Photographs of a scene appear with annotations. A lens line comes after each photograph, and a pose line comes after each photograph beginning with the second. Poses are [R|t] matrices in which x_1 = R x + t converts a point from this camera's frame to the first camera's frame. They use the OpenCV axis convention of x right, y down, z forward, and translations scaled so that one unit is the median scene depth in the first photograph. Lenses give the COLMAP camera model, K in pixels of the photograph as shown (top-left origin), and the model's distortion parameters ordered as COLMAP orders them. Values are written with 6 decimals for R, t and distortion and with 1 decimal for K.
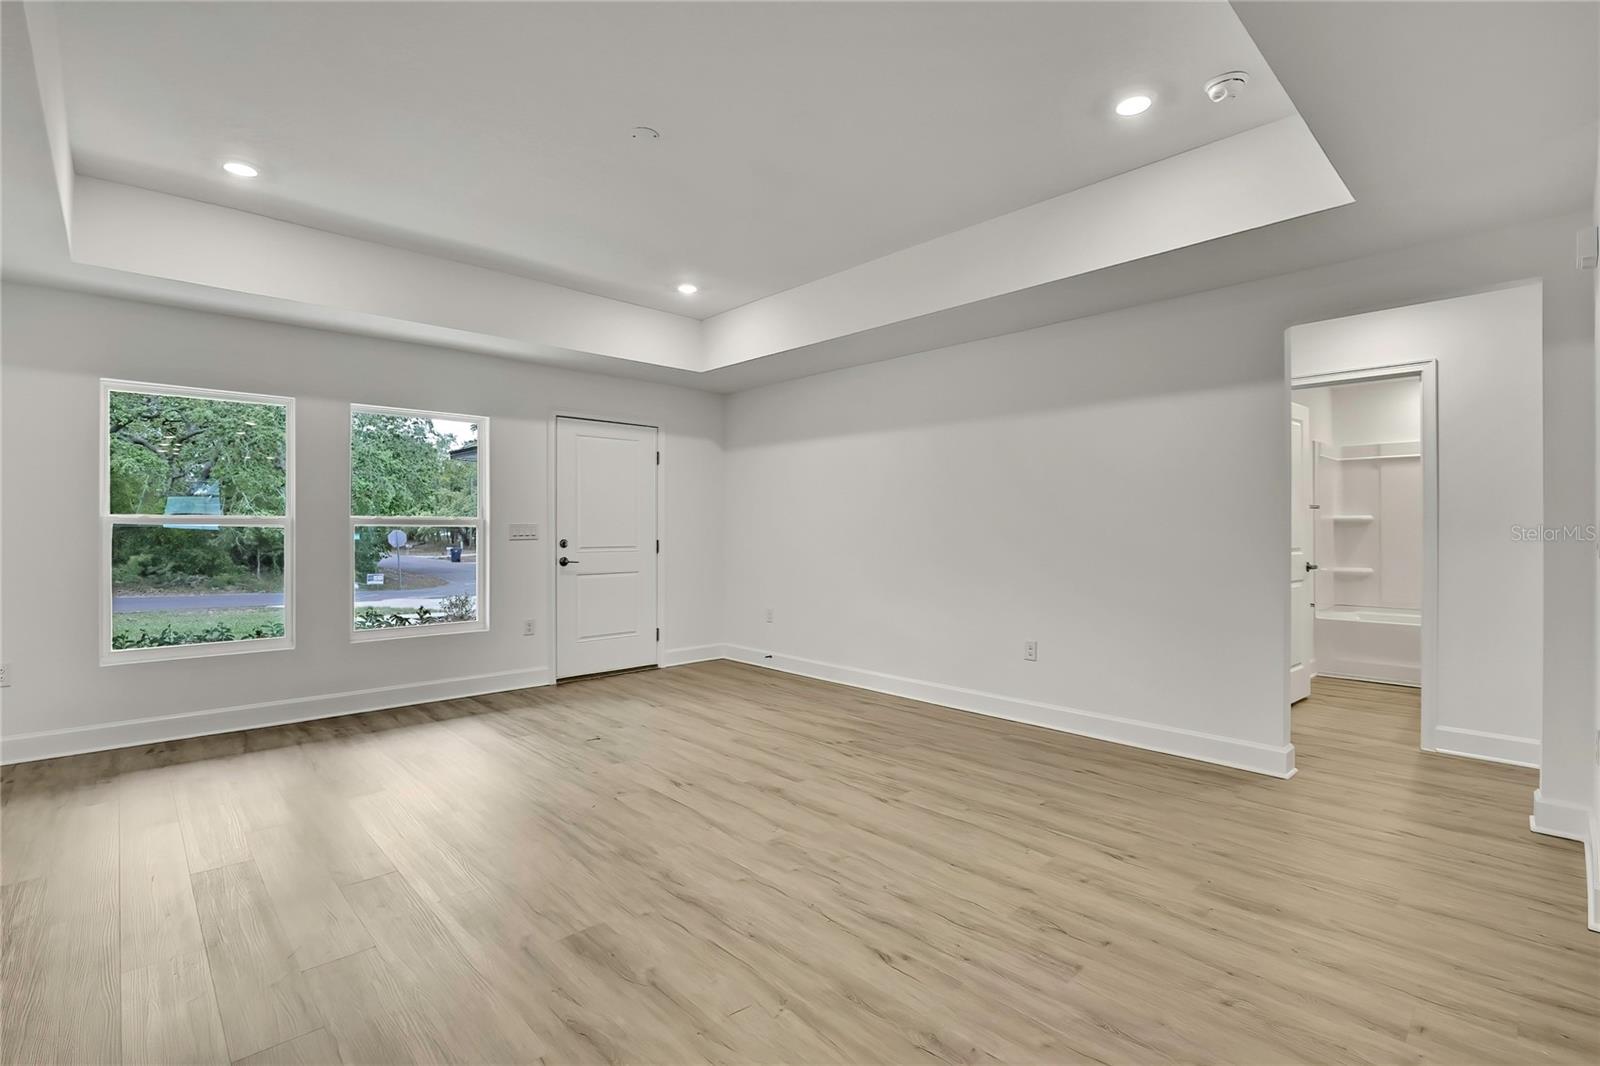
lens RADIAL K [[717.5, 0, 794.7], [0, 717.5, 536.1], [0, 0, 1]] dist [-0.015945, 0.002735]
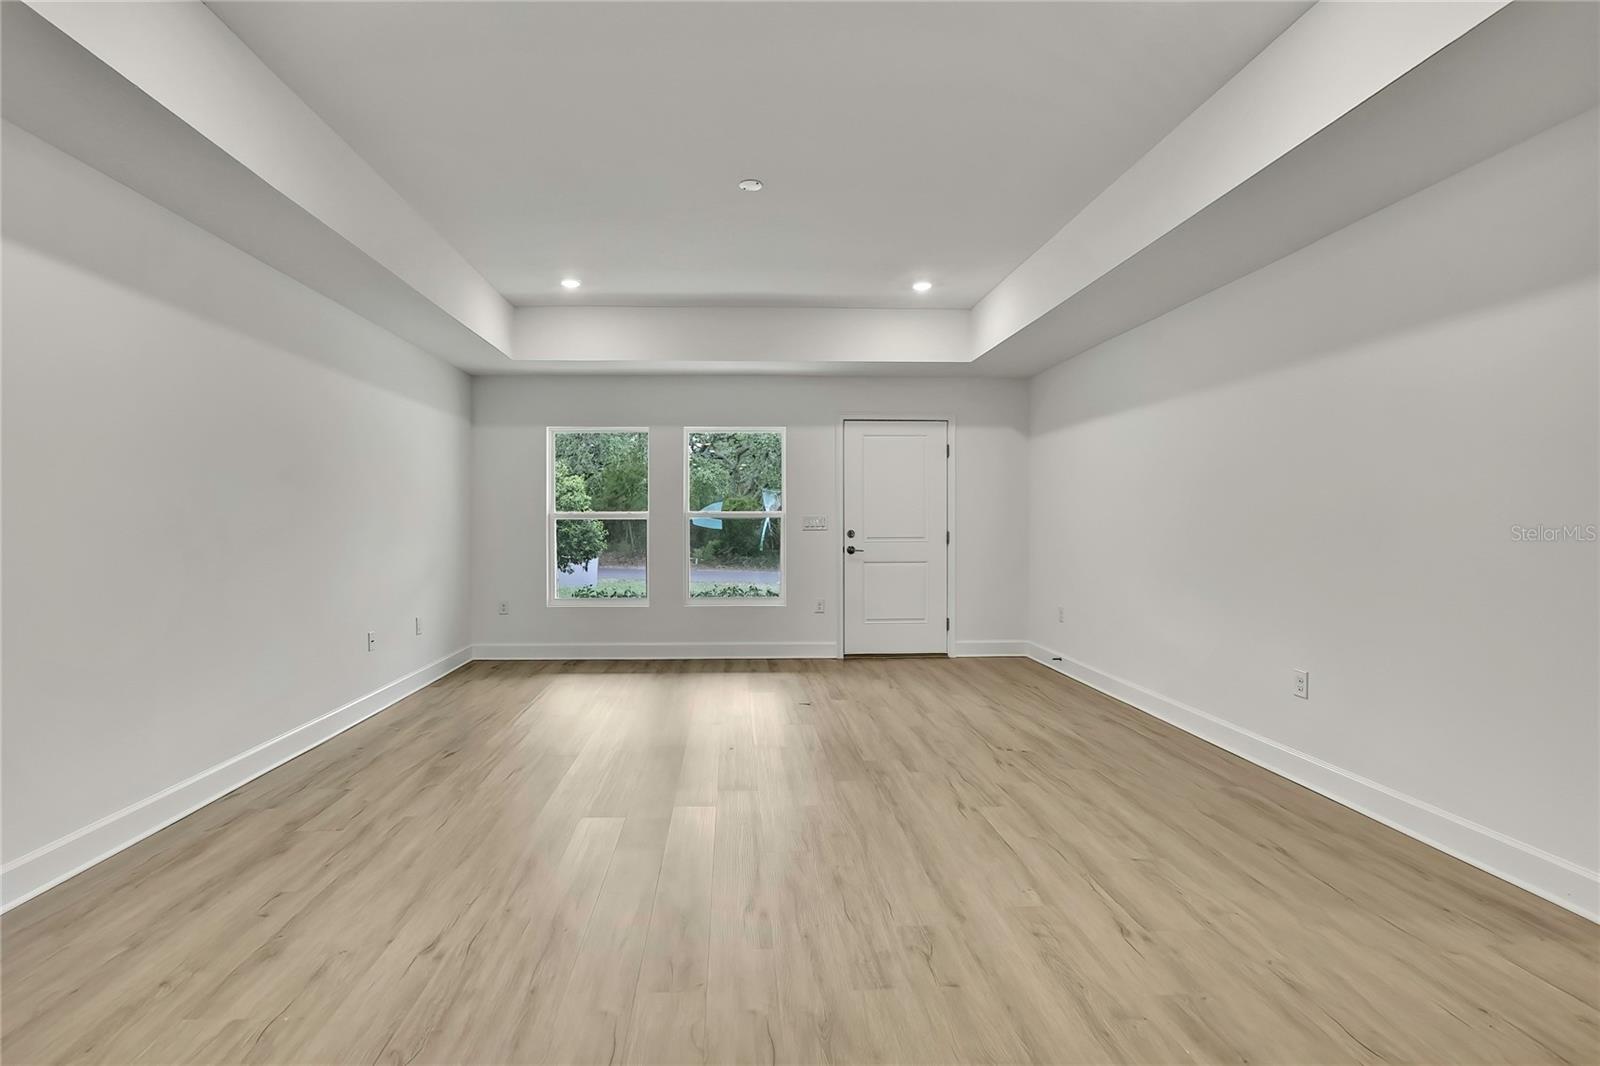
lens RADIAL K [[717.5, 0, 762.4], [0, 717.5, 535.3], [0, 0, 1]] dist [-0.015945, 0.002735]
pose [[0.754160, 0.011221, -0.656595, 0.450723], [-0.005463, 0.999927, 0.010815, 0.002440], [0.656668, -0.004569, 0.754166, 0.097129]]
